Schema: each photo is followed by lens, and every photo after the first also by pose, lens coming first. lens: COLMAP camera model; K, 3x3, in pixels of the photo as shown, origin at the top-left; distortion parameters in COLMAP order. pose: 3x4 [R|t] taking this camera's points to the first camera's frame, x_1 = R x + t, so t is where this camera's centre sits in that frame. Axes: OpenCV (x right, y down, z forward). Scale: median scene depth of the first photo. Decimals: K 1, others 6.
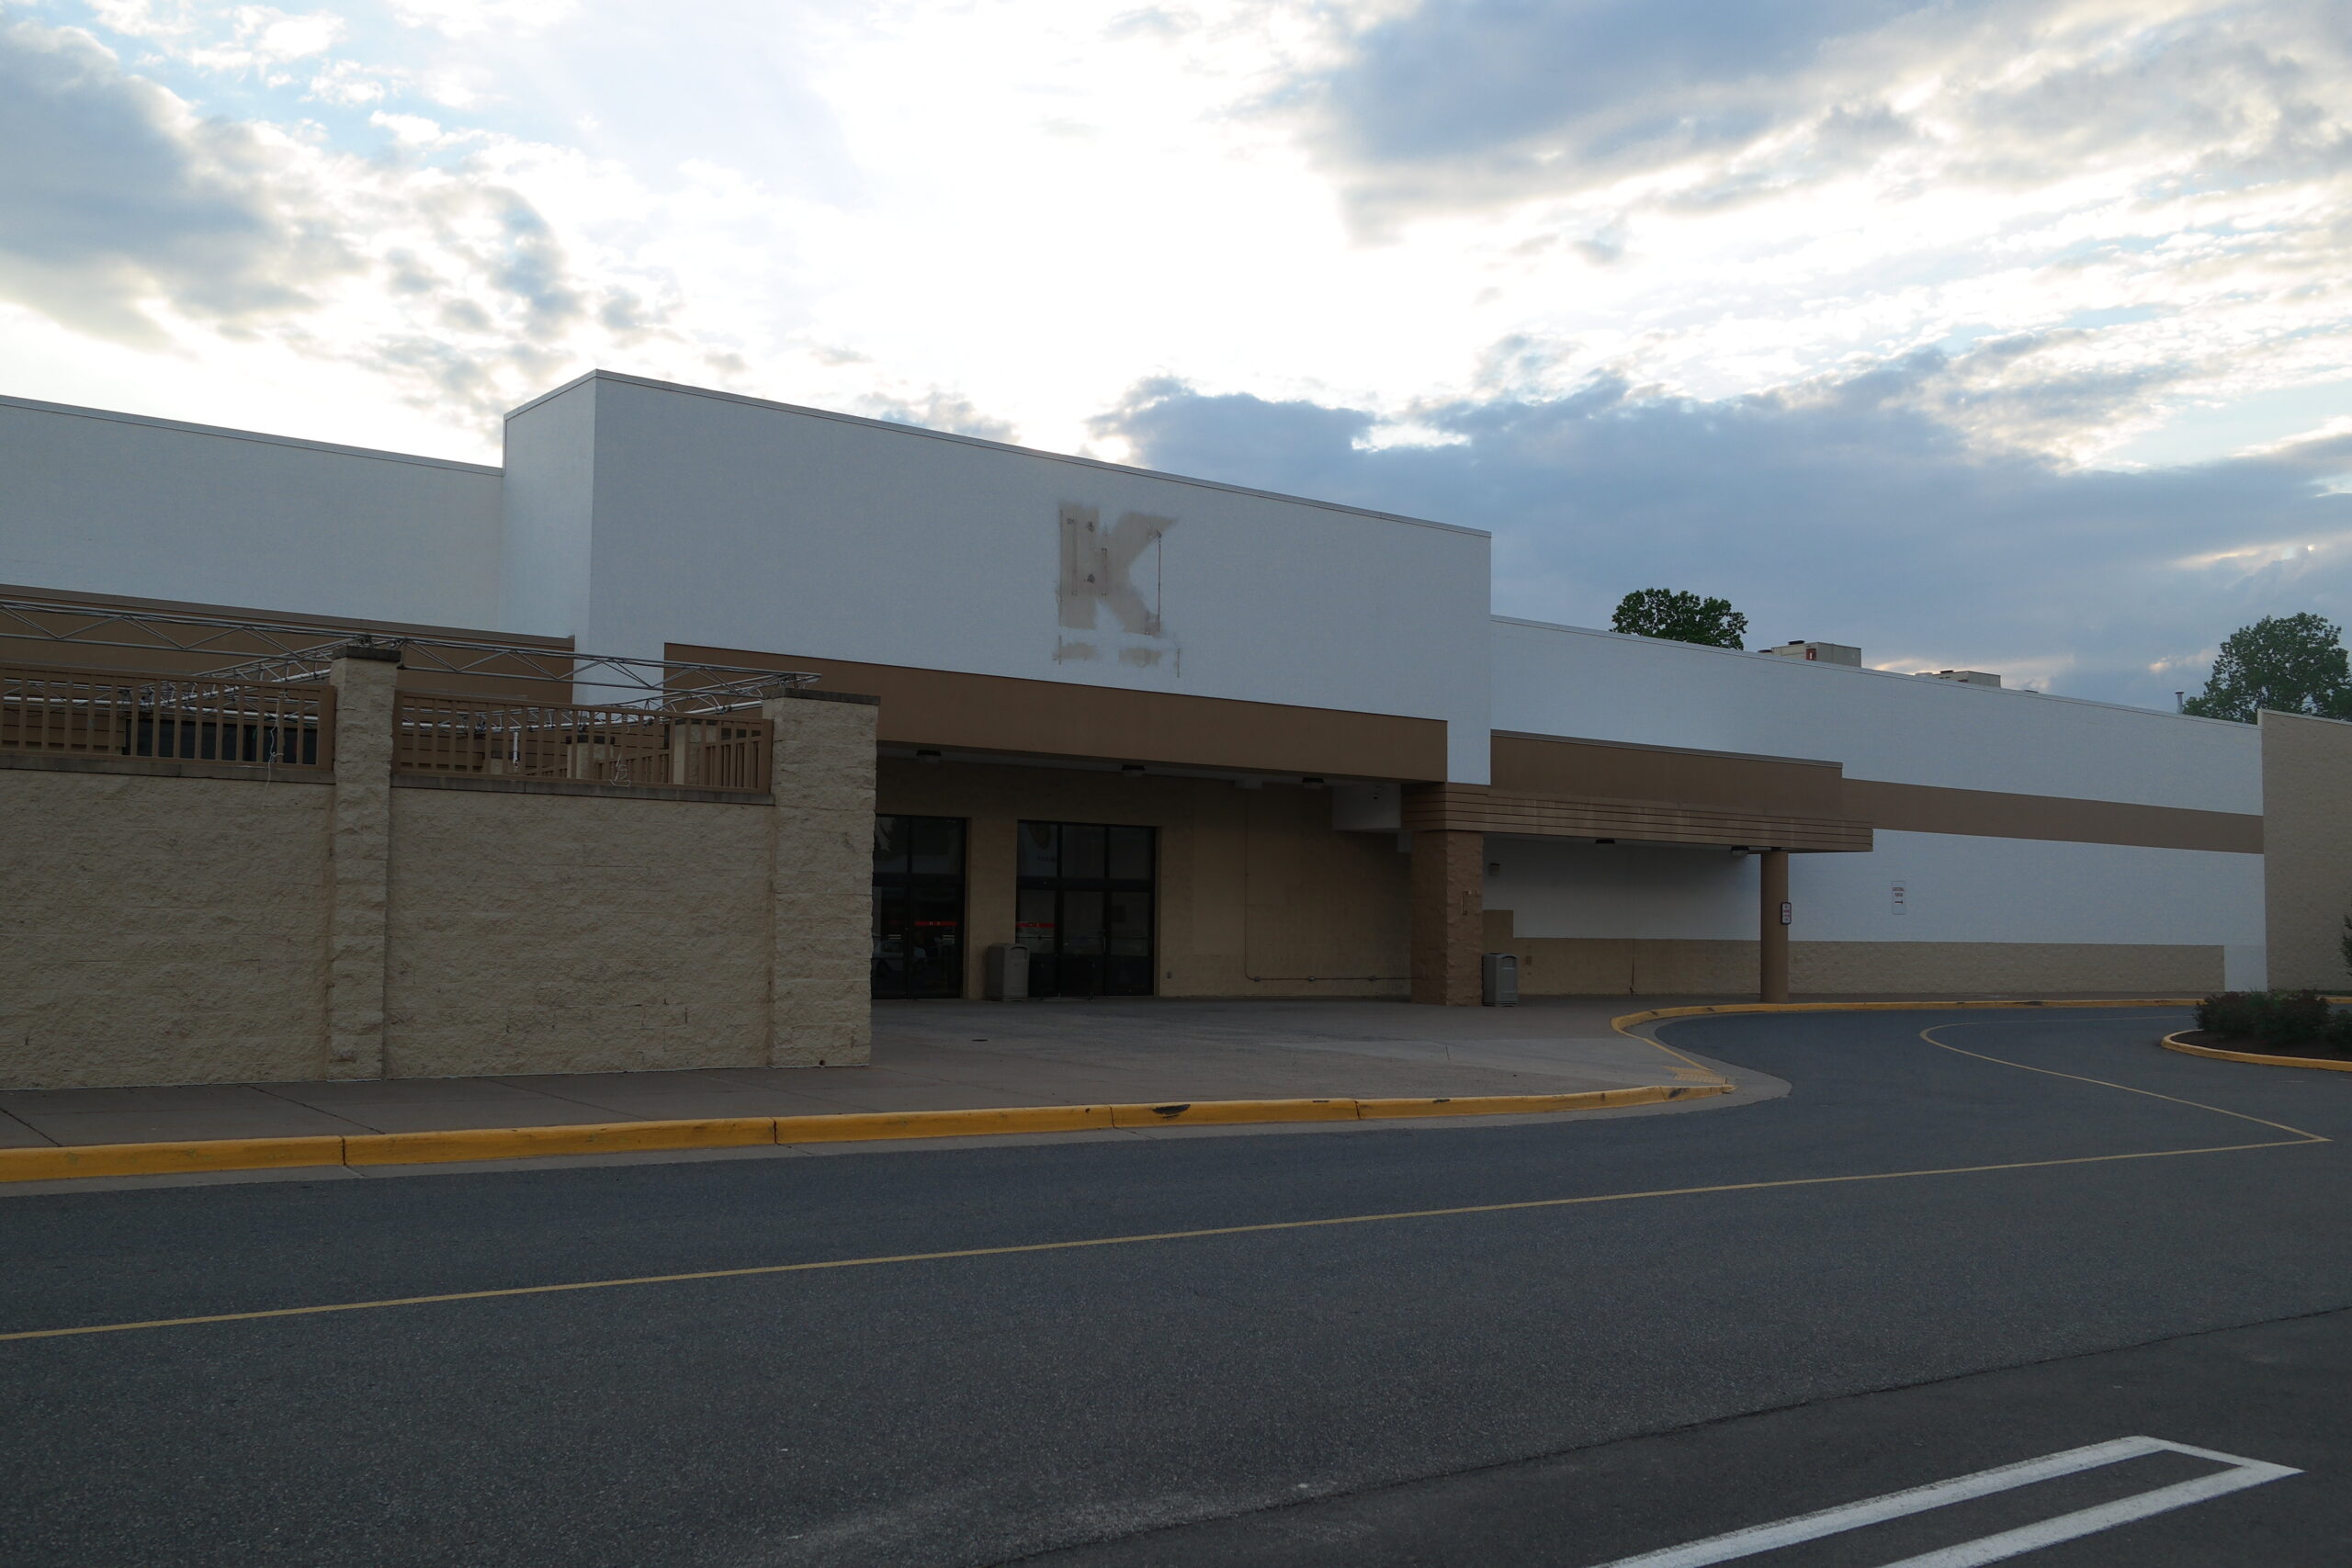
lens RADIAL K [[2051.4, 0, 1174.3], [0, 2051.4, 799.4], [0, 0, 1]] dist [0.014125, -0.000319]
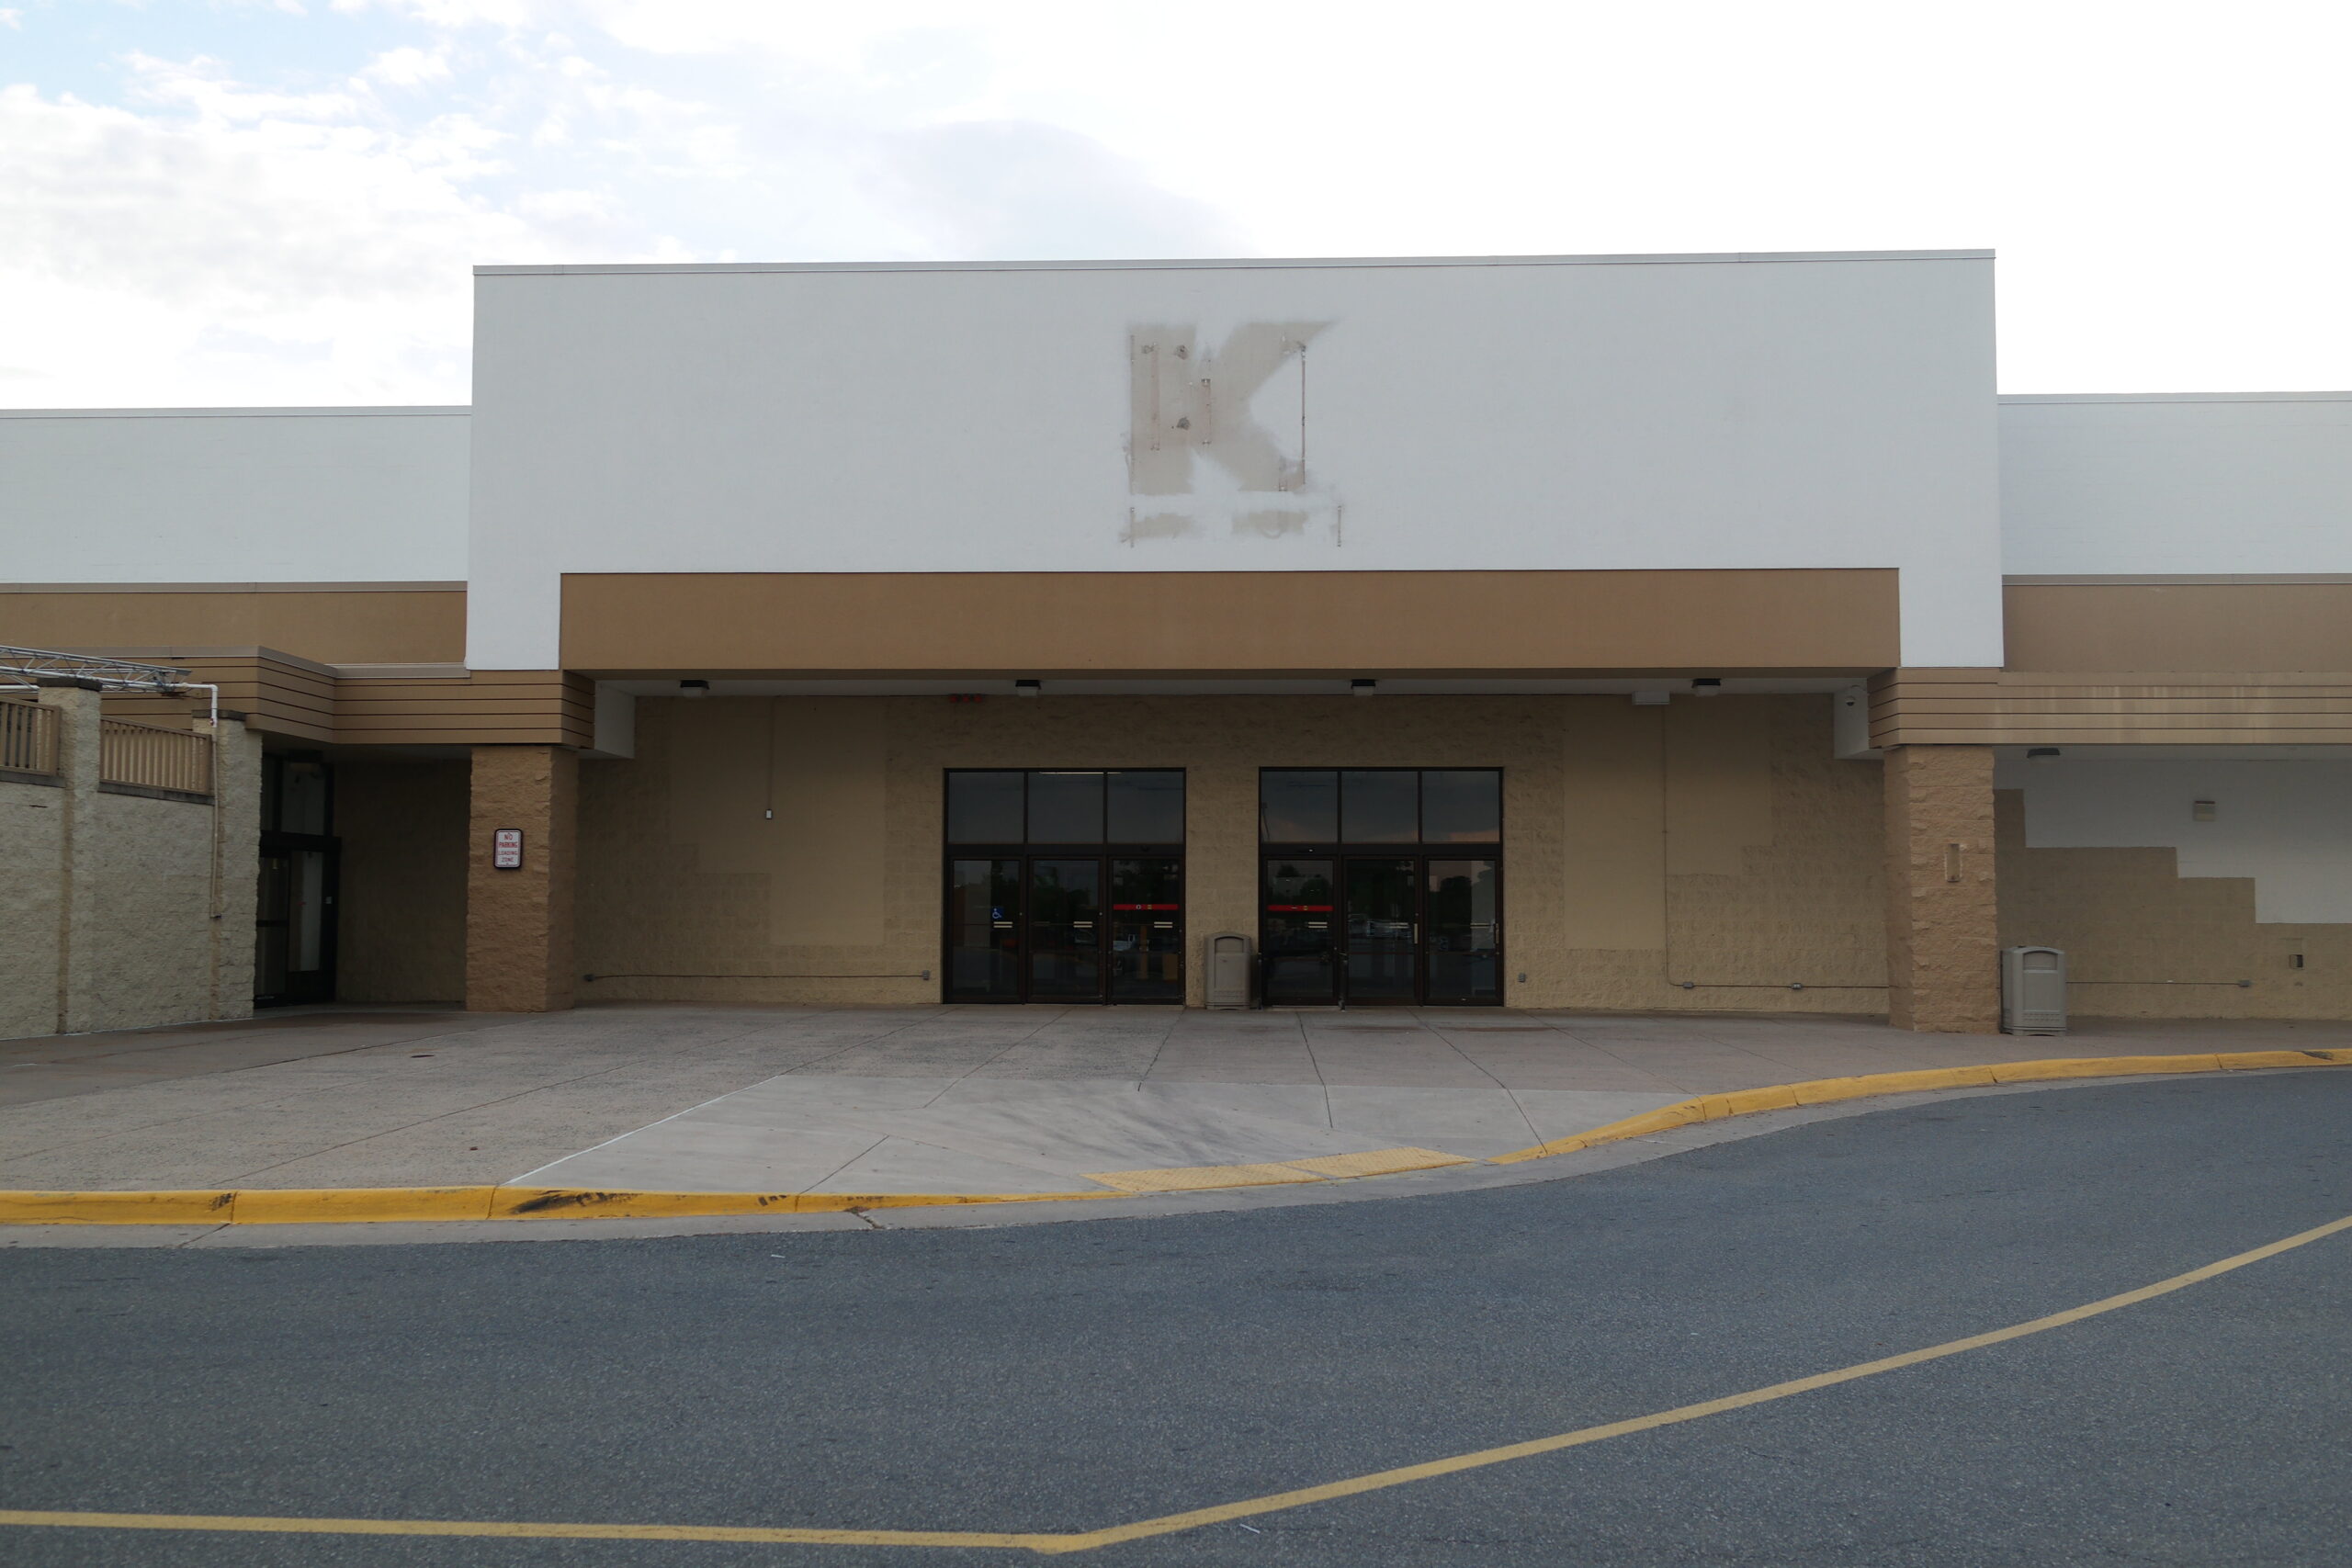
lens RADIAL K [[2258.1, 0, 1174.2], [0, 2258.1, 766.3], [0, 0, 1]] dist [0.001957, 0.000000]
pose [[0.751813, -0.049582, -0.657510, 0.442838], [0.047259, 0.998656, -0.021271, 0.027046], [0.657681, -0.015081, 0.753146, 0.376687]]
